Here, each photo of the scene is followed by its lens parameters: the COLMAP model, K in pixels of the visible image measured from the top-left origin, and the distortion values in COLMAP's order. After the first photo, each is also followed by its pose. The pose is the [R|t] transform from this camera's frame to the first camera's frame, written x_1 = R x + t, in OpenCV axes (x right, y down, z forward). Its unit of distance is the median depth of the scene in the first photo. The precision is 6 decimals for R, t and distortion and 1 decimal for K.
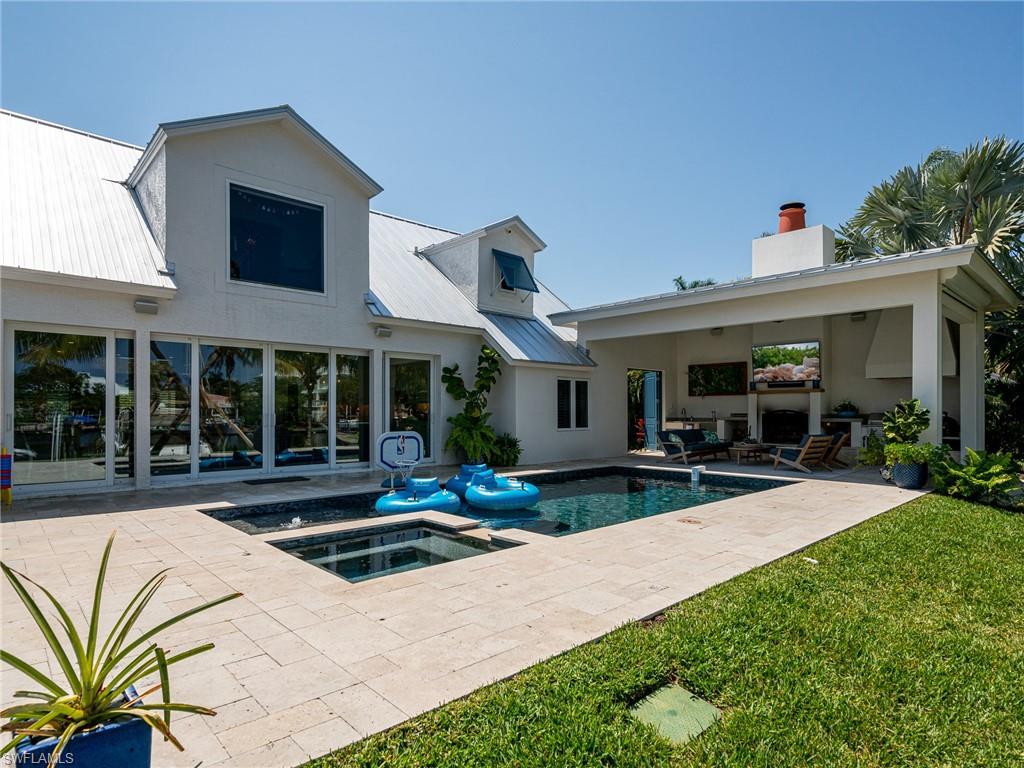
lens RADIAL K [[562.0, 0, 515.2], [0, 562.0, 412.0], [0, 0, 1]] dist [-0.023330, -0.000339]
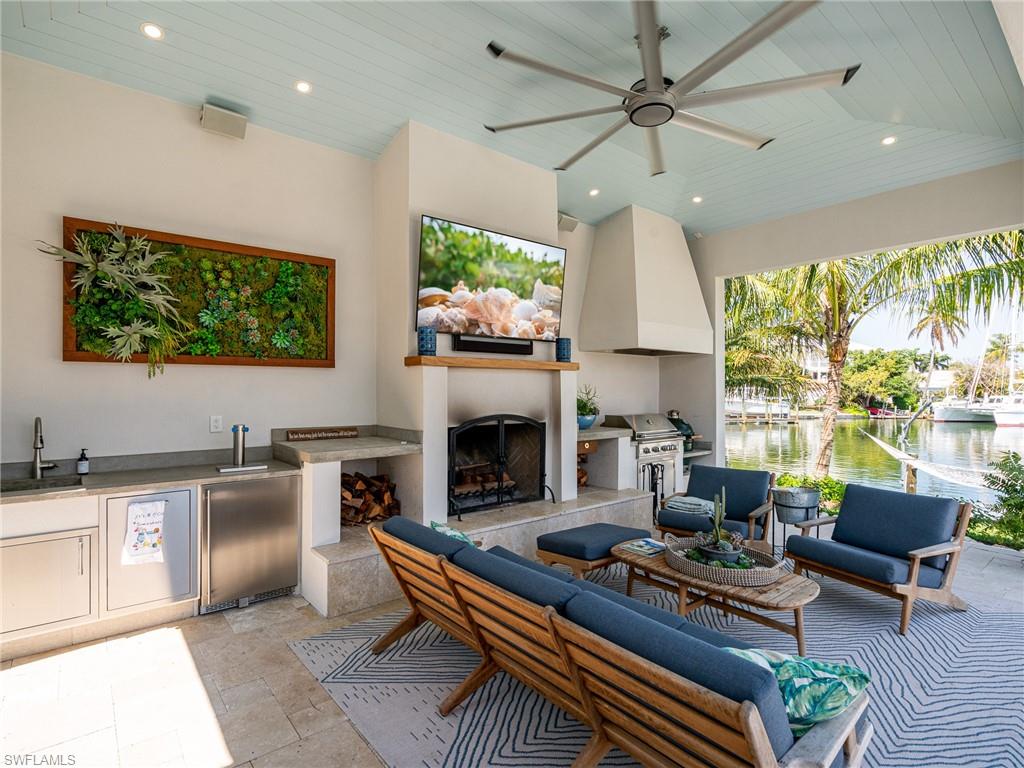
lens RADIAL K [[521.9, 0, 507.7], [0, 521.9, 386.8], [0, 0, 1]] dist [-0.002415, -0.000140]
pose [[0.074730, 0.004352, 0.997194, 0.144983], [-0.002520, 0.999988, -0.004175, -0.020588], [-0.997201, -0.002201, 0.074740, 0.971434]]
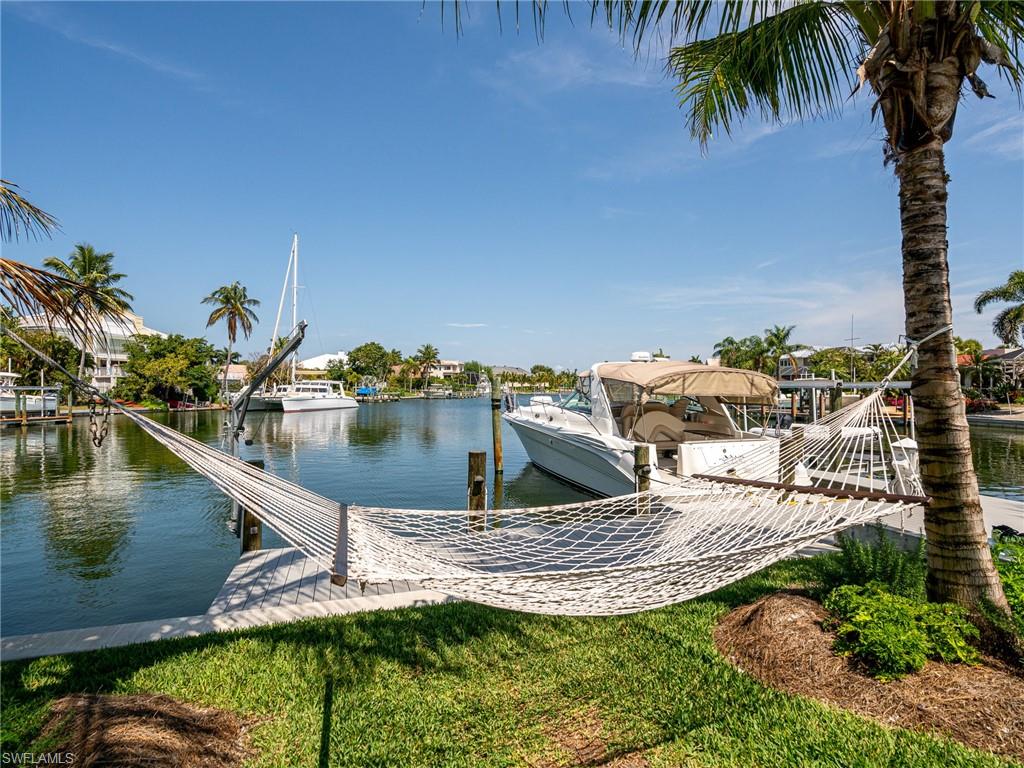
lens RADIAL K [[516.7, 0, 515.5], [0, 516.7, 391.1], [0, 0, 1]] dist [-0.003313, -0.000892]
pose [[-0.901958, -0.003423, 0.431811, 0.758674], [0.000518, 0.999959, 0.009008, 0.032183], [-0.431824, 0.008348, -0.901919, 0.610947]]
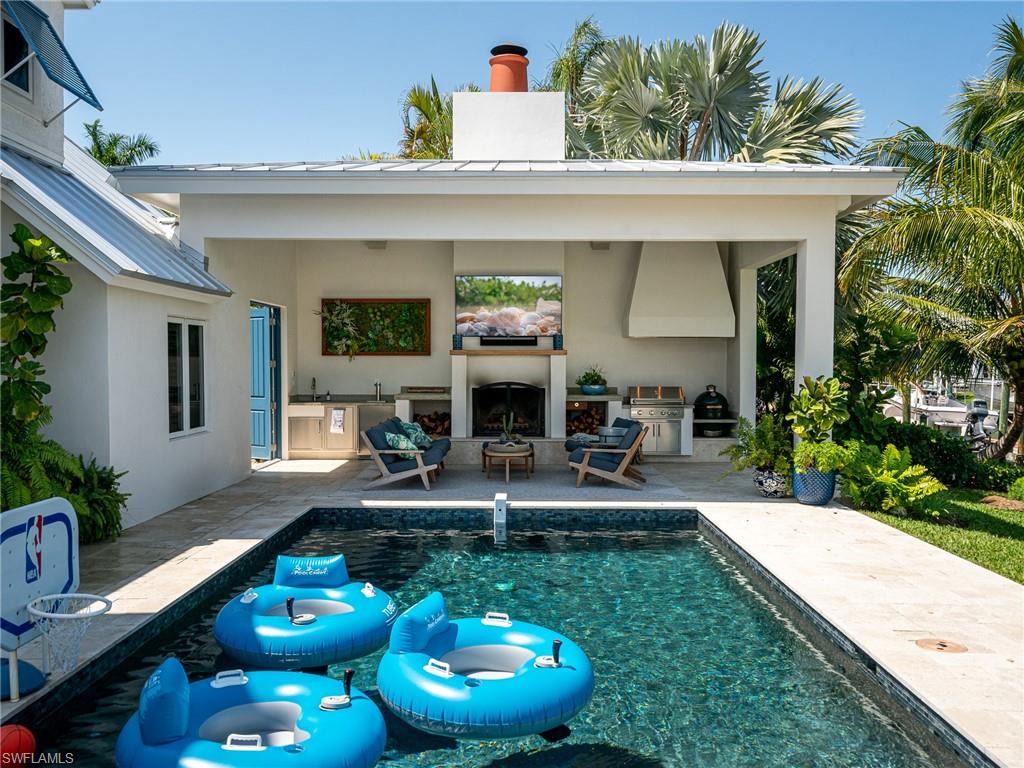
lens RADIAL K [[898.7, 0, 512.0], [0, 898.7, 384.0], [0, 0, 1]] dist [-0.001748, -0.002881]
pose [[0.692156, -0.015366, 0.721585, -0.232241], [-0.001995, 0.999729, 0.023203, -0.024887], [-0.721746, -0.017500, 0.691937, 0.310863]]
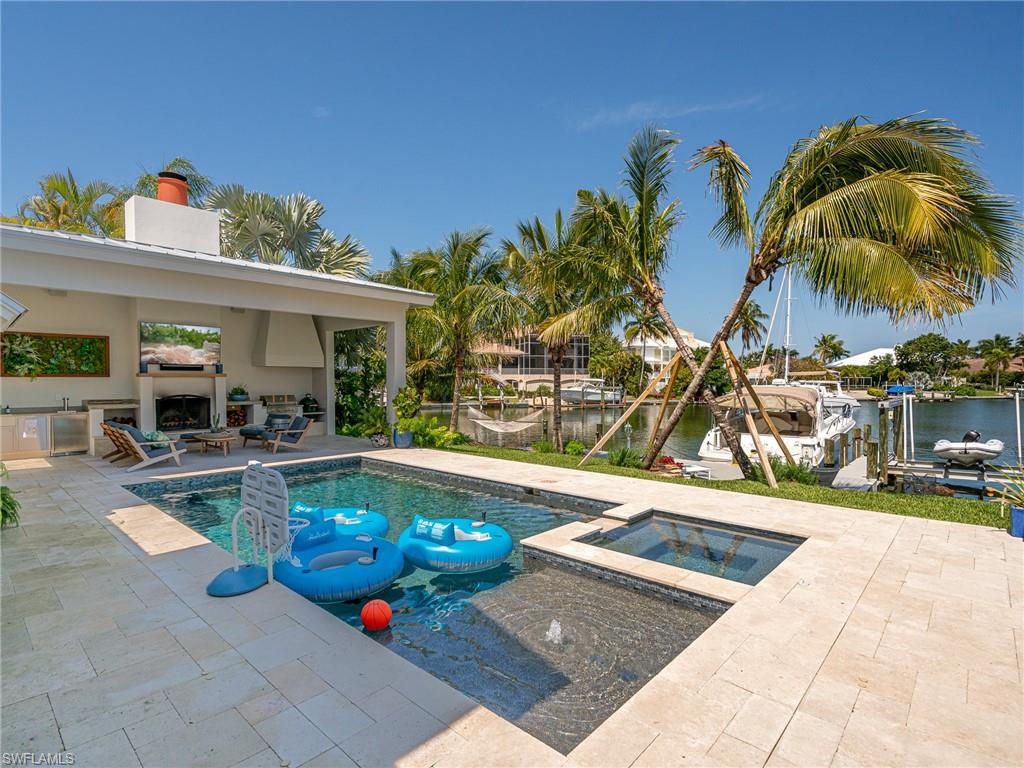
lens RADIAL K [[516.7, 0, 515.5], [0, 516.7, 391.1], [0, 0, 1]] dist [-0.003313, -0.000892]
pose [[-0.078414, -0.020475, 0.996711, -0.427907], [0.001643, 0.999785, 0.020668, -0.026669], [-0.996920, 0.003259, -0.078363, 0.512041]]
